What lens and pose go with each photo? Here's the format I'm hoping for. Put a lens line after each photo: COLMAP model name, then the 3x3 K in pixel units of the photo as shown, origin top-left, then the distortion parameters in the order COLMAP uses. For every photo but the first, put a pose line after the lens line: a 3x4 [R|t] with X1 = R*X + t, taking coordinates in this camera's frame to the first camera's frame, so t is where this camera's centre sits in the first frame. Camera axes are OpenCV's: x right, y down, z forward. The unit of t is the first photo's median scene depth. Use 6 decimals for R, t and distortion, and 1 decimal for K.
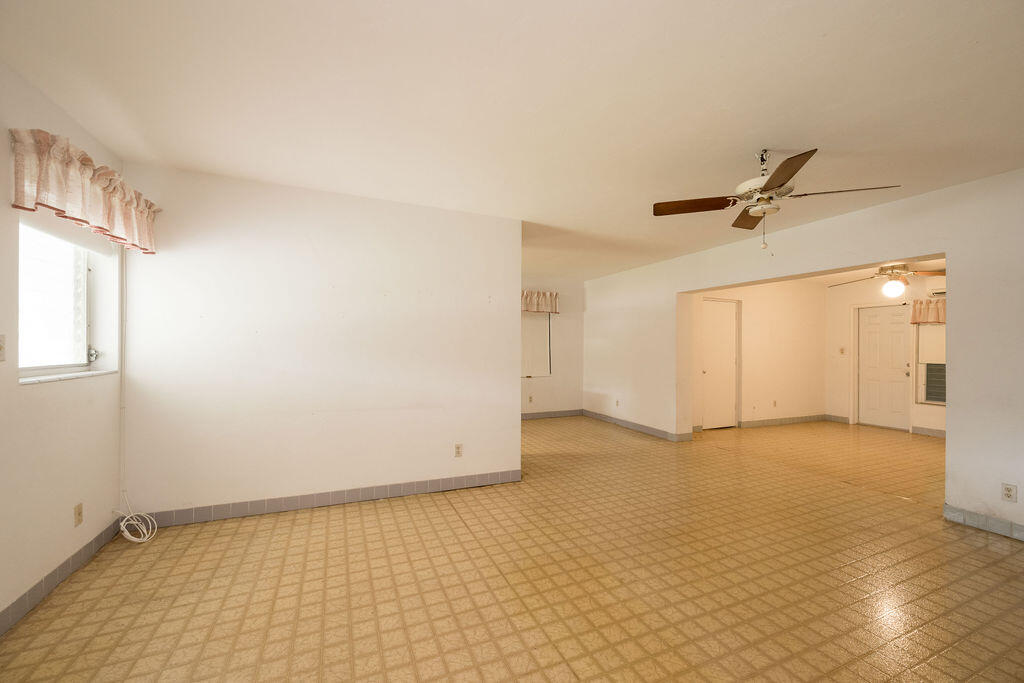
lens RADIAL K [[403.7, 0, 513.8], [0, 403.7, 341.4], [0, 0, 1]] dist [-0.002372, 0.000029]
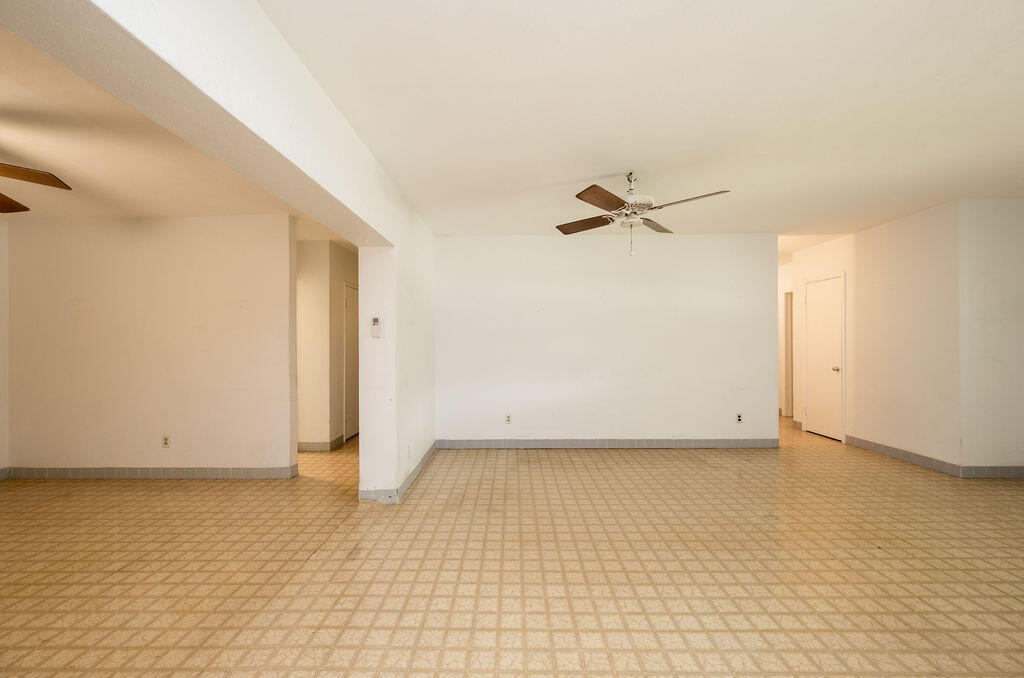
lens RADIAL K [[403.7, 0, 508.0], [0, 403.7, 341.4], [0, 0, 1]] dist [0.000478, 0.000345]
pose [[-0.911384, -0.001657, 0.411553, 0.351463], [-0.004916, 0.999964, -0.006861, 0.025484], [-0.411527, -0.008276, -0.911360, 1.714835]]
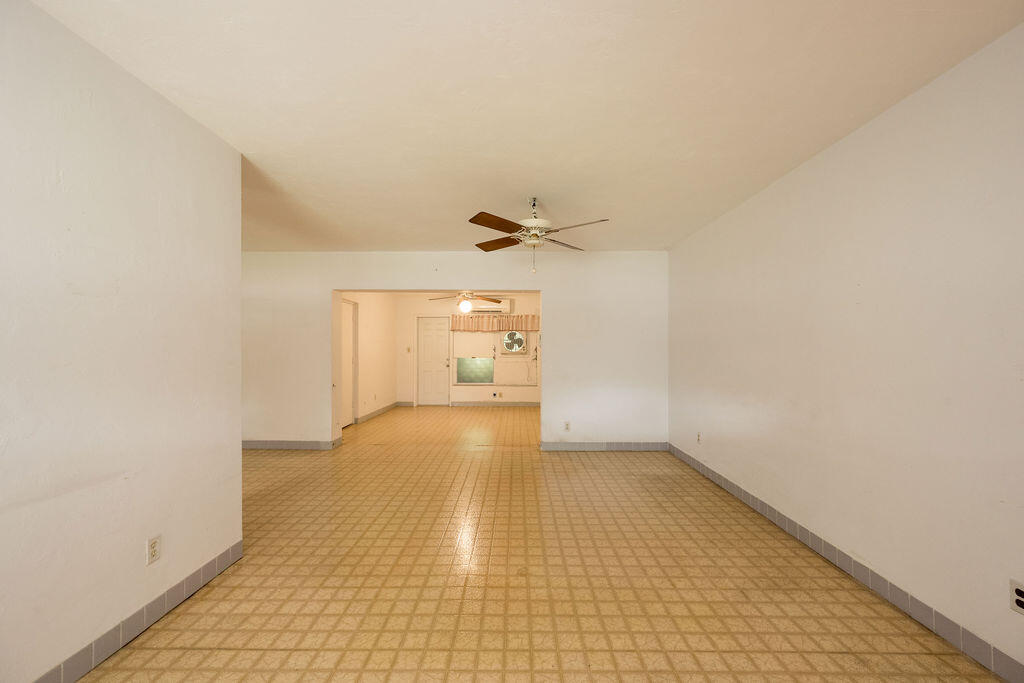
lens RADIAL K [[403.7, 0, 511.1], [0, 403.7, 341.8], [0, 0, 1]] dist [-0.002372, 0.000029]
pose [[0.409829, 0.007570, 0.912131, -0.468238], [-0.009936, 0.999943, -0.003834, -0.000610], [-0.912108, -0.007492, 0.409881, 0.406691]]
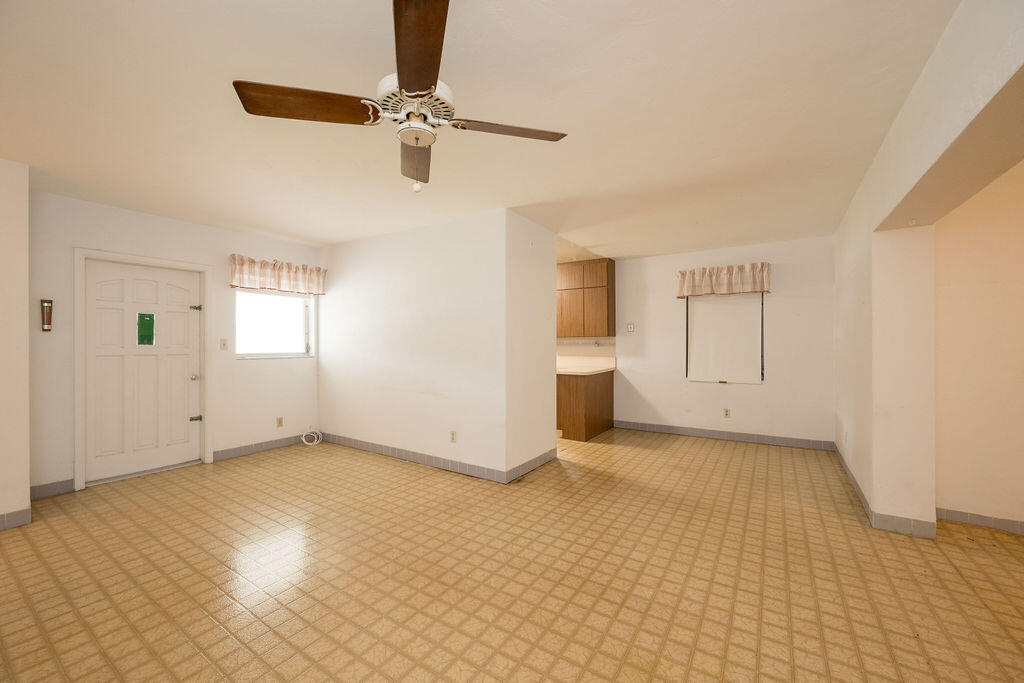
lens RADIAL K [[403.7, 0, 513.9], [0, 403.7, 337.8], [0, 0, 1]] dist [-0.002372, 0.000029]
pose [[0.553352, -0.016995, -0.832774, 0.966883], [0.016250, 0.999822, -0.009606, 0.014549], [0.832789, -0.008217, 0.553529, 0.583932]]
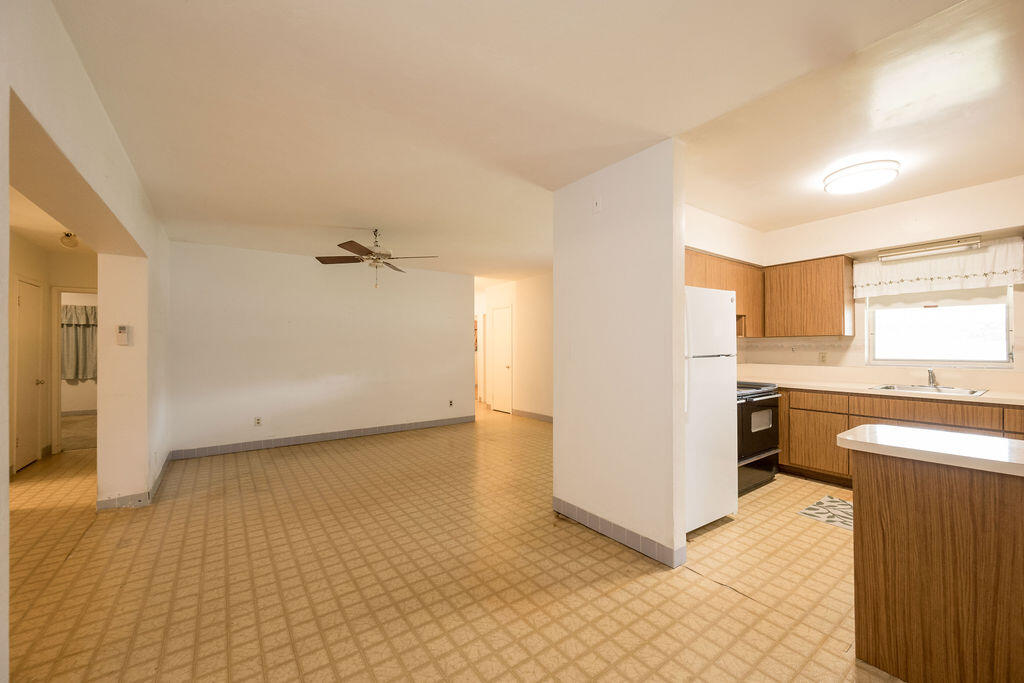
lens RADIAL K [[403.7, 0, 509.2], [0, 403.7, 346.0], [0, 0, 1]] dist [-0.002372, 0.000029]
pose [[-0.978432, -0.002203, -0.206559, 0.324505], [0.001067, 0.999876, -0.015718, 0.029382], [0.206568, -0.015599, -0.978308, 2.109462]]
